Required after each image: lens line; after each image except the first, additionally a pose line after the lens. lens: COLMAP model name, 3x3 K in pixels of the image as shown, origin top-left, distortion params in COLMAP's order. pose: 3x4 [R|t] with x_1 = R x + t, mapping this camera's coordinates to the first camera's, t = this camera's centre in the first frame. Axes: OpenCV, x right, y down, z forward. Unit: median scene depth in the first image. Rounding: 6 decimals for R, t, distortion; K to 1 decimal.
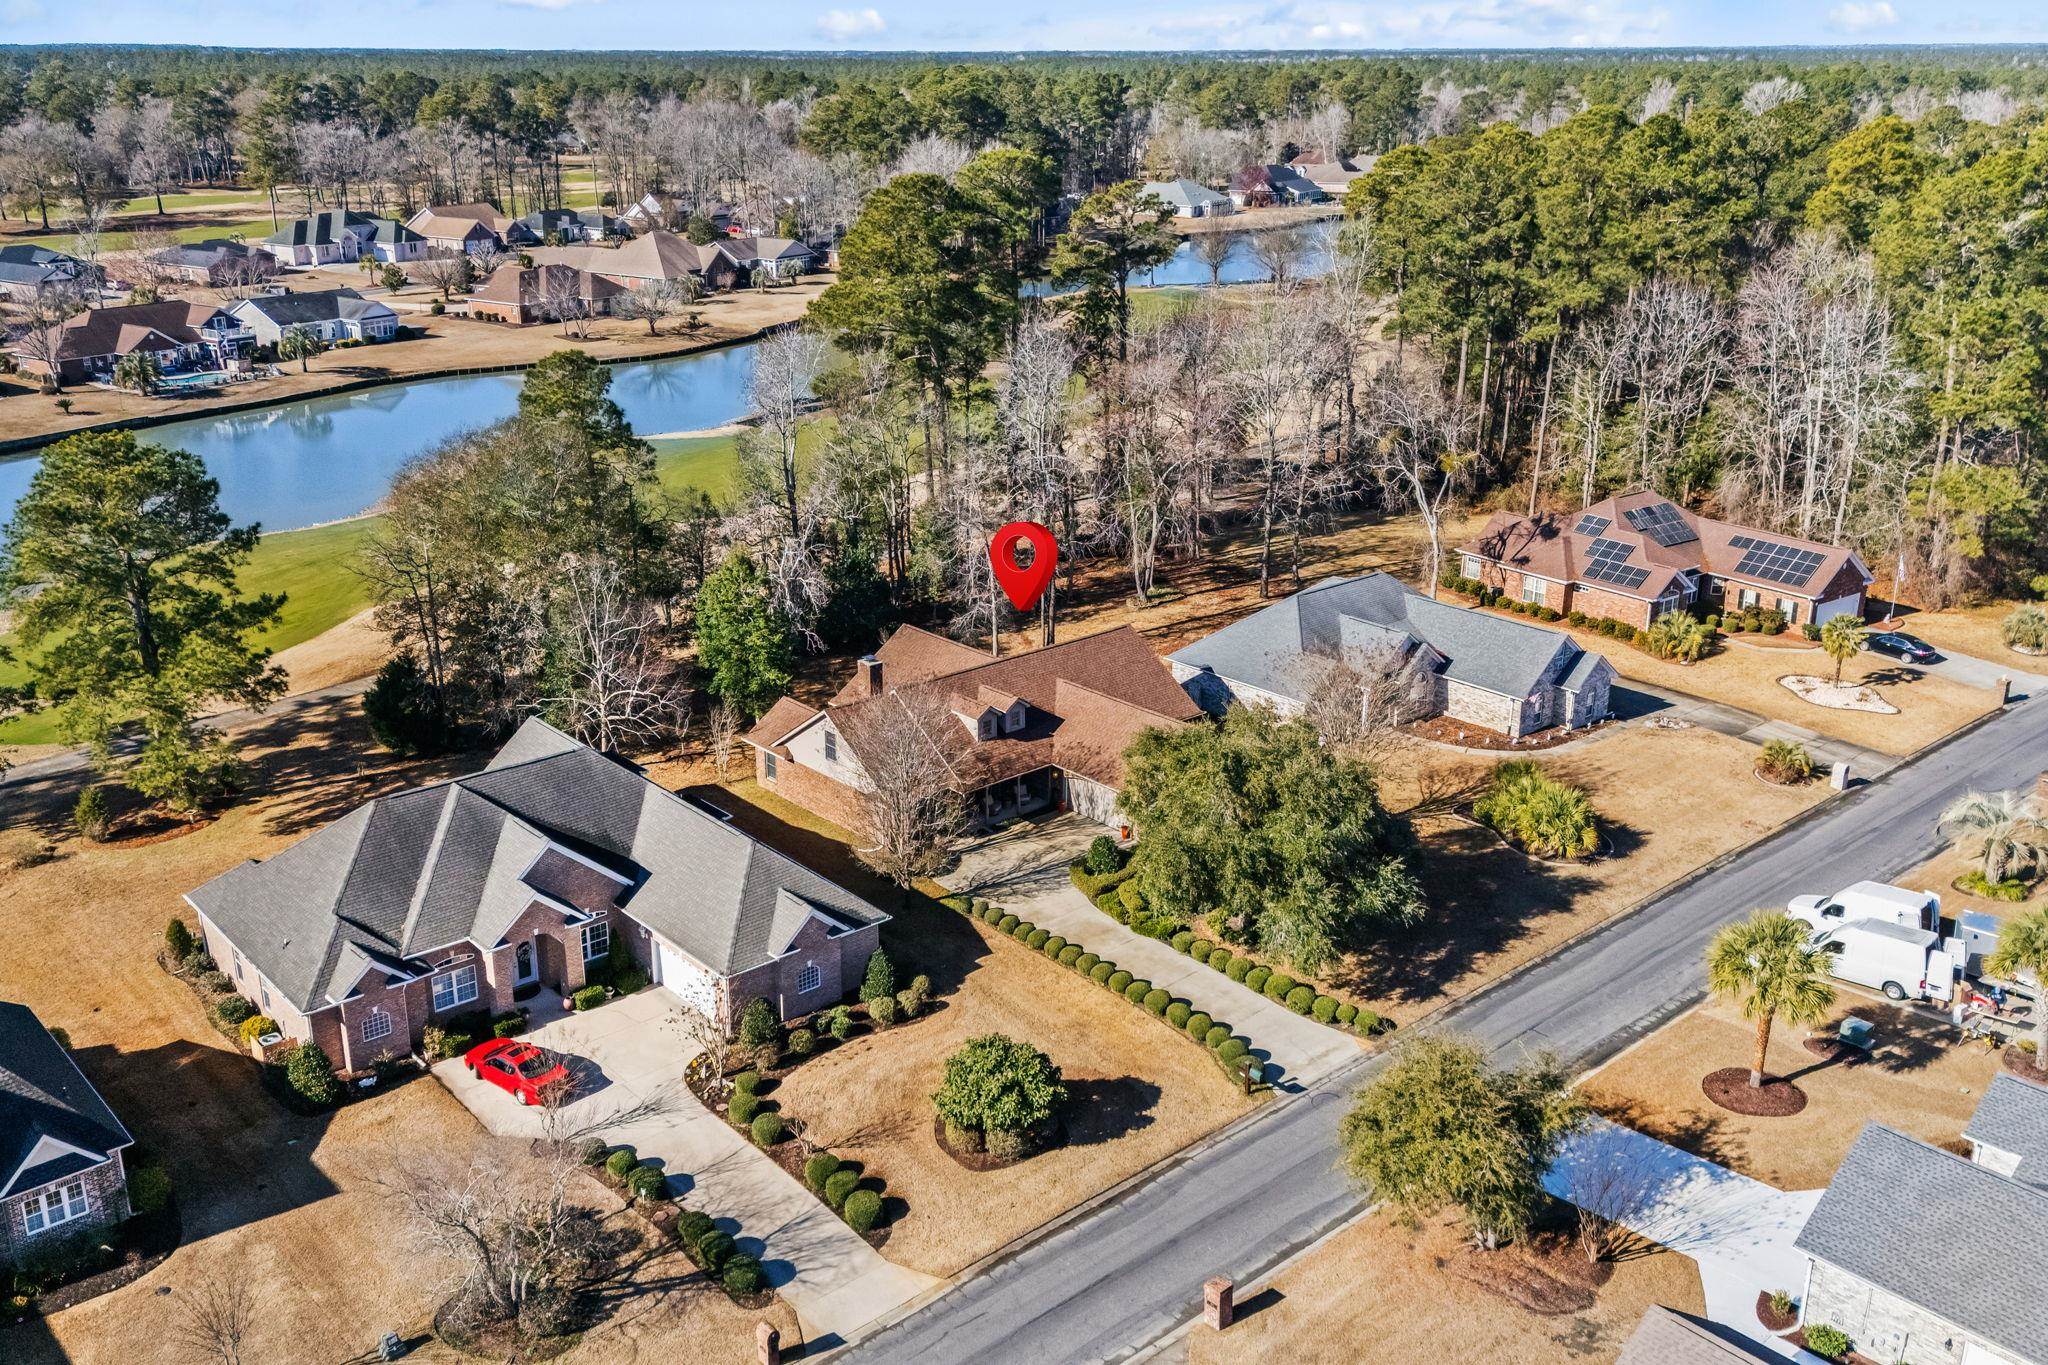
lens RADIAL K [[1805.5, 0, 1024.0], [0, 1805.5, 682.5], [0, 0, 1]] dist [0.055340, -0.040887]
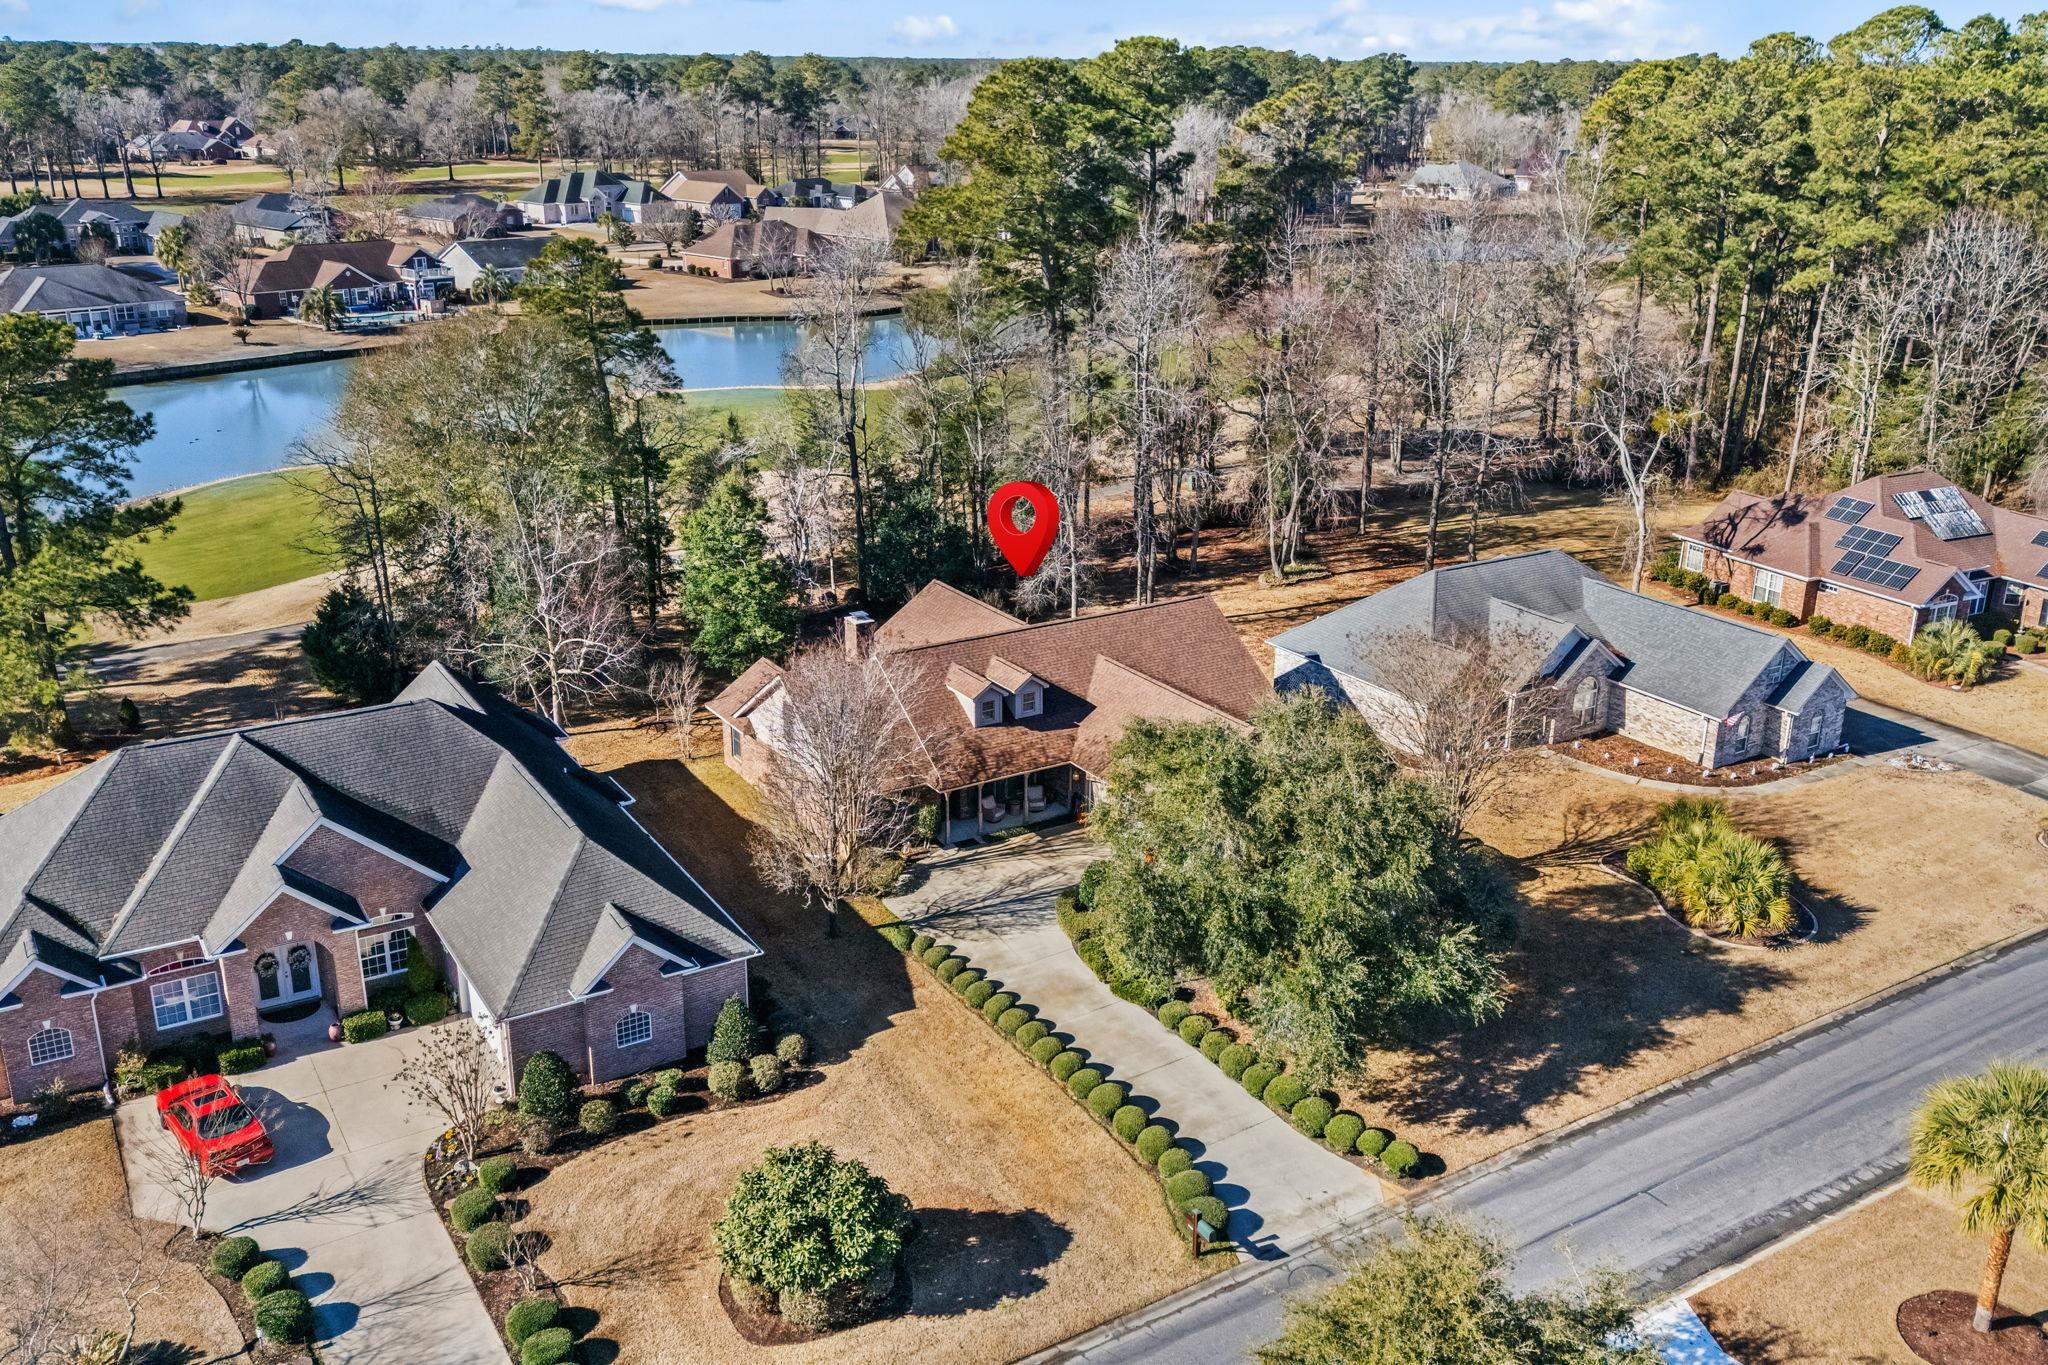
lens RADIAL K [[1805.5, 0, 1024.0], [0, 1805.5, 682.5], [0, 0, 1]] dist [0.055340, -0.040887]
pose [[0.988060, 0.059735, -0.142018, 0.094696], [-0.059230, 0.998214, 0.007788, 0.005387], [0.142230, 0.000717, 0.989833, 0.202297]]
